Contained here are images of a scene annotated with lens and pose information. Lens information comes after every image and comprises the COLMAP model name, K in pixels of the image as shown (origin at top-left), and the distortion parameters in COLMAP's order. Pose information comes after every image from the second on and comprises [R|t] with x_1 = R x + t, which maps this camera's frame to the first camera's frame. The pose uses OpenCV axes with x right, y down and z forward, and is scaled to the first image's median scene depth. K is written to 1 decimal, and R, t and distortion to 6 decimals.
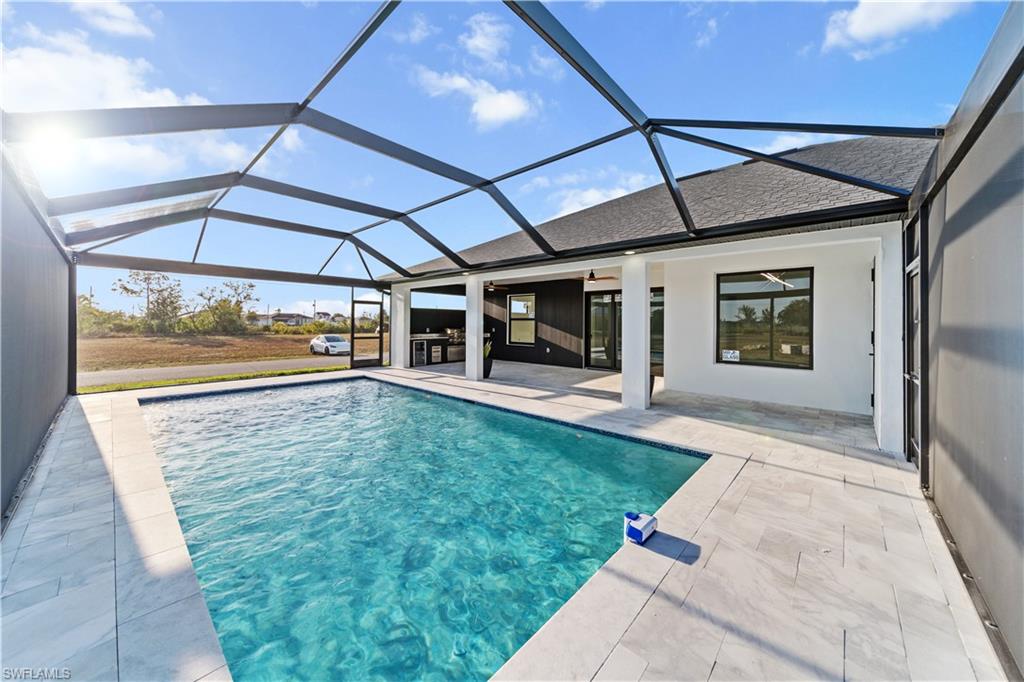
lens RADIAL K [[357.1, 0, 517.4], [0, 357.1, 336.1], [0, 0, 1]] dist [0.006602, -0.000225]
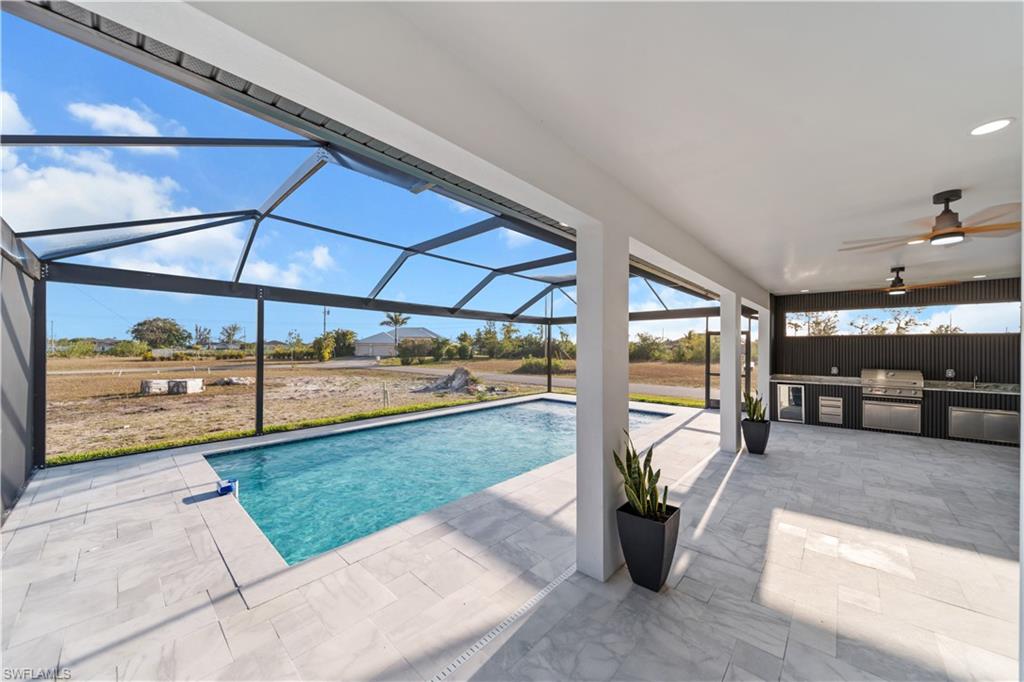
lens RADIAL K [[365.7, 0, 512.0], [0, 365.7, 341.0], [0, 0, 1]] dist [0.001122, -0.000225]
pose [[-0.007882, -0.024511, -0.999668, 0.417917], [-0.043044, 0.998781, -0.024150, -0.029692], [0.999042, 0.042839, -0.008927, 0.474712]]
